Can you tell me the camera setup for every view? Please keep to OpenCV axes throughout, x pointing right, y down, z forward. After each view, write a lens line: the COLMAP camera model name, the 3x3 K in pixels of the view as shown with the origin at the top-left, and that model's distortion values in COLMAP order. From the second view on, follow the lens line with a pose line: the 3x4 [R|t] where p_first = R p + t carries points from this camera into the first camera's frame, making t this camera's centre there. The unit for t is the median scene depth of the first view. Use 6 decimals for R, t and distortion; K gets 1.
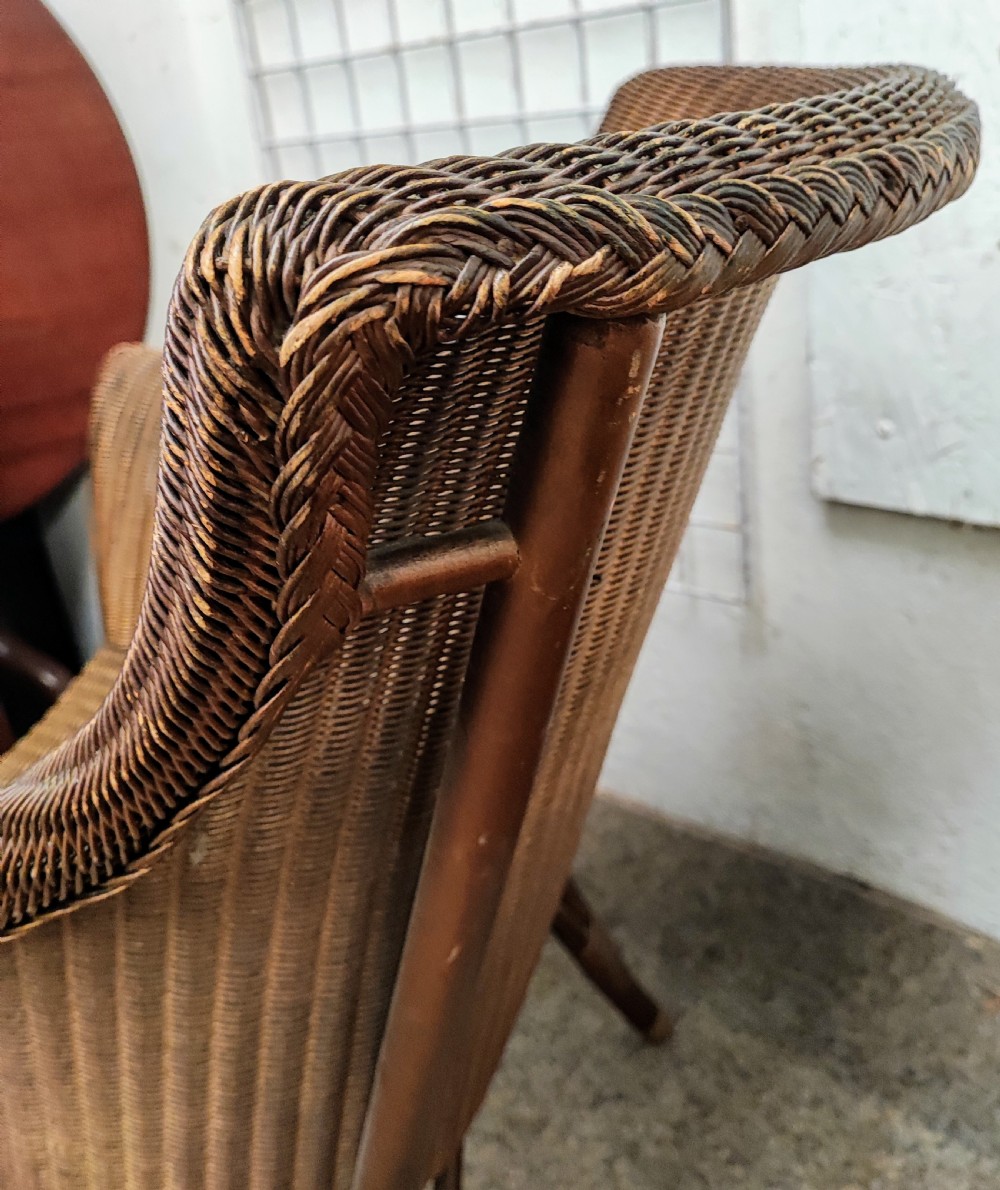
lens RADIAL K [[1057.0, 0, 532.3], [0, 1057.0, 548.7], [0, 0, 1]] dist [0.036134, -0.054048]
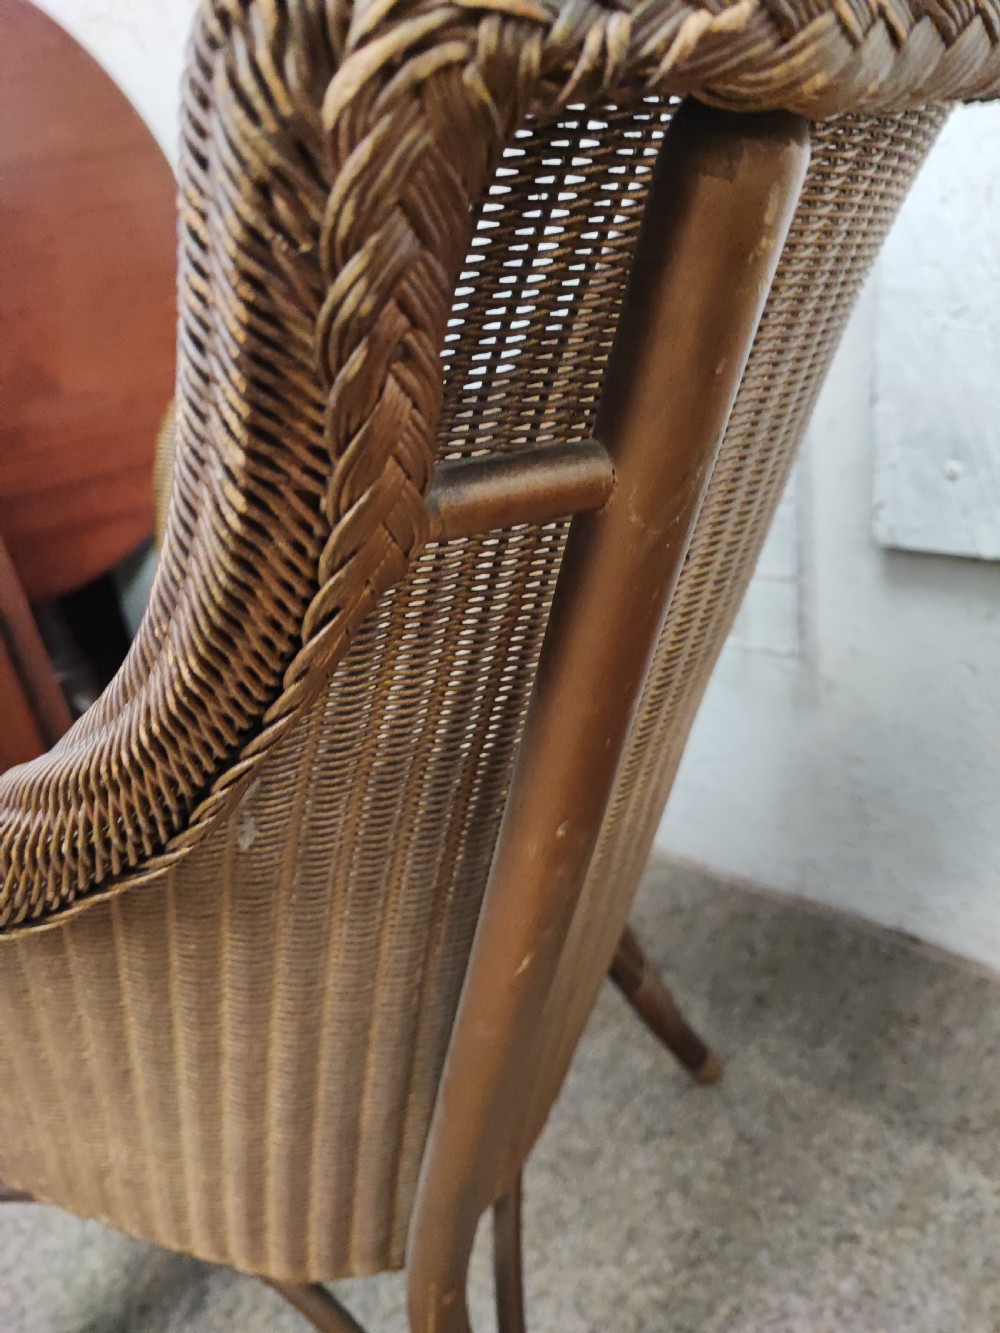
lens RADIAL K [[982.1, 0, 497.2], [0, 982.1, 684.9], [0, 0, 1]] dist [0.024602, -0.045425]
pose [[0.997140, 0.004013, -0.075470, -0.031136], [-0.000429, 0.998874, 0.047442, 0.091229], [0.075575, -0.047274, 0.996019, 0.148014]]
